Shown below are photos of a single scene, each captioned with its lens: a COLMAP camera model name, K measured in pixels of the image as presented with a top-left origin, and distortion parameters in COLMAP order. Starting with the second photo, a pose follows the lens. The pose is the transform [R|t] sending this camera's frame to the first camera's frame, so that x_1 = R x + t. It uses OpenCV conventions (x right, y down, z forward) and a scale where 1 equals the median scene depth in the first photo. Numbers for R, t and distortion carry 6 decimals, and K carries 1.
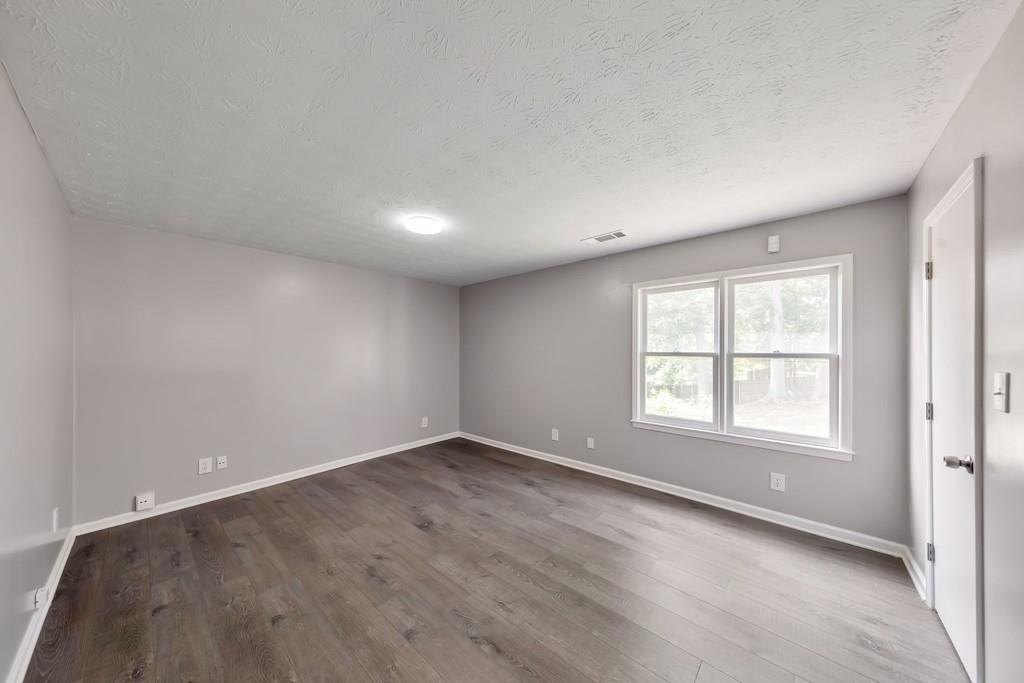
lens RADIAL K [[326.0, 0, 510.8], [0, 326.0, 353.2], [0, 0, 1]] dist [0.000403, -0.000009]
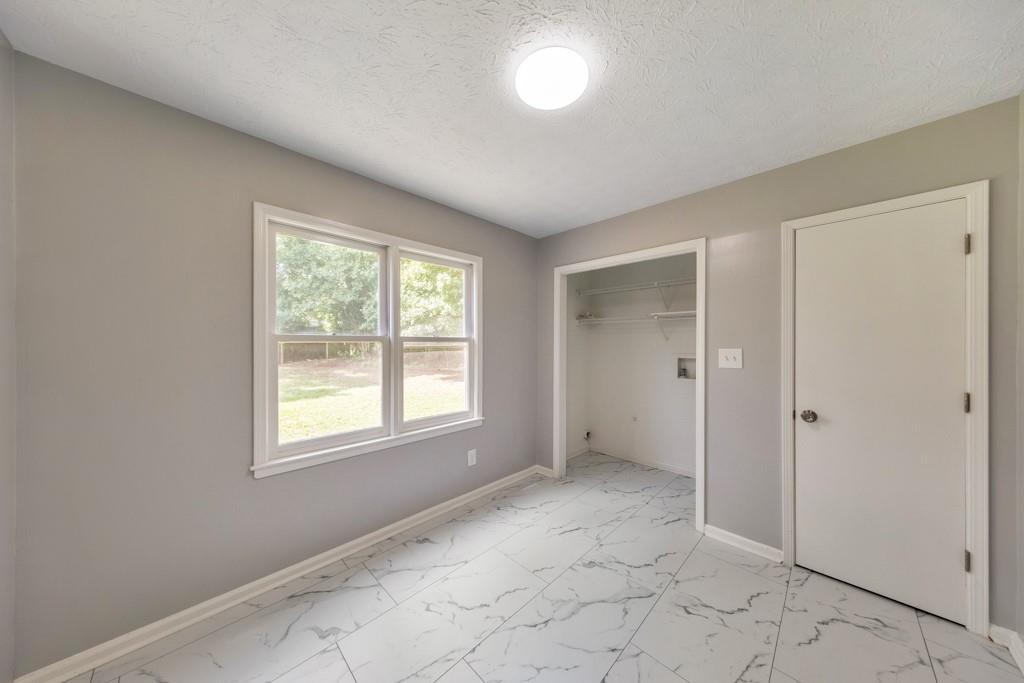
lens RADIAL K [[326.8, 0, 515.5], [0, 326.8, 342.8], [0, 0, 1]] dist [0.023250, 0.000000]
pose [[0.045708, -0.010256, 0.998902, -0.157373], [-0.002345, 0.999943, 0.010374, 0.004406], [-0.998952, -0.002817, 0.045681, 0.680809]]
